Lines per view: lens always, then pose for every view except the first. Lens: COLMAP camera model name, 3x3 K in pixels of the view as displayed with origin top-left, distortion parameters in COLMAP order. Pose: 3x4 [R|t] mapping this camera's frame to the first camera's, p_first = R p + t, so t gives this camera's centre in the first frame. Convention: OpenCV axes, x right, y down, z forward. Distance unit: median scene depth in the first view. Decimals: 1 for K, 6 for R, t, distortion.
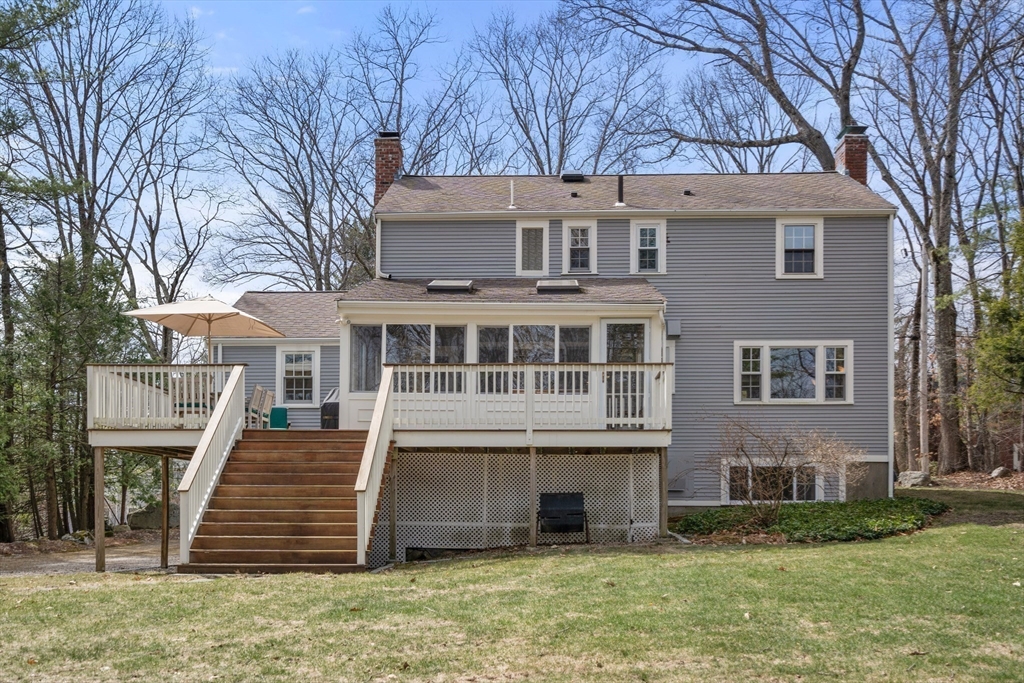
lens RADIAL K [[983.5, 0, 512.0], [0, 983.5, 341.5], [0, 0, 1]] dist [0.015530, -0.001418]
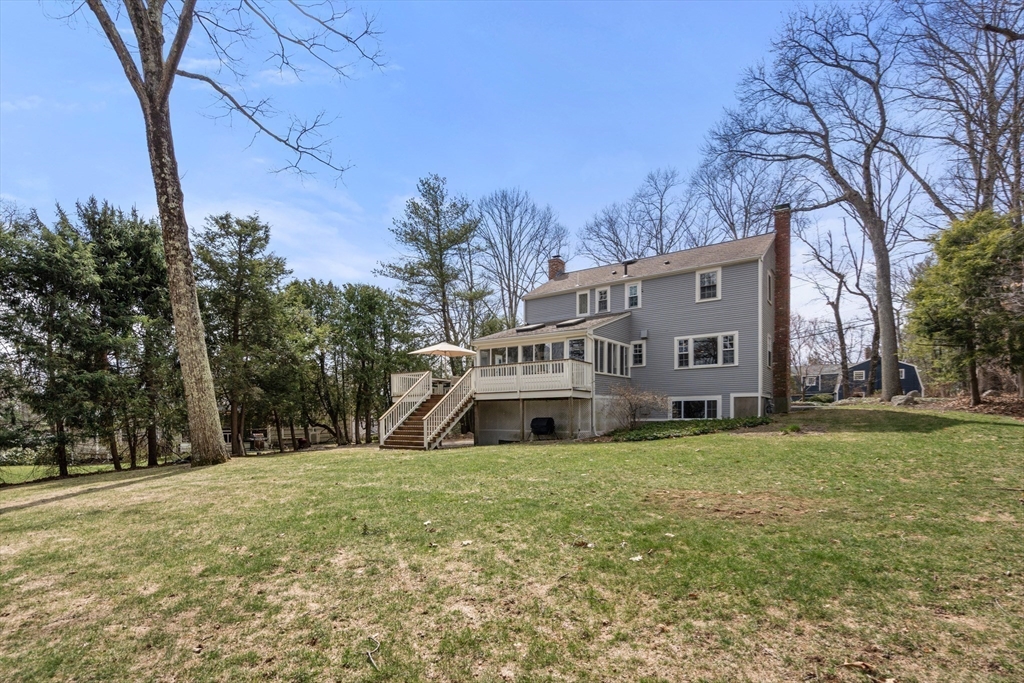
lens RADIAL K [[468.7, 0, 512.0], [0, 468.7, 341.5], [0, 0, 1]] dist [-0.002490, -0.000217]
pose [[0.843550, -0.092909, -0.528953, 0.426604], [0.098498, 0.994980, -0.017685, -0.007567], [0.527940, -0.037183, 0.848467, 0.028430]]
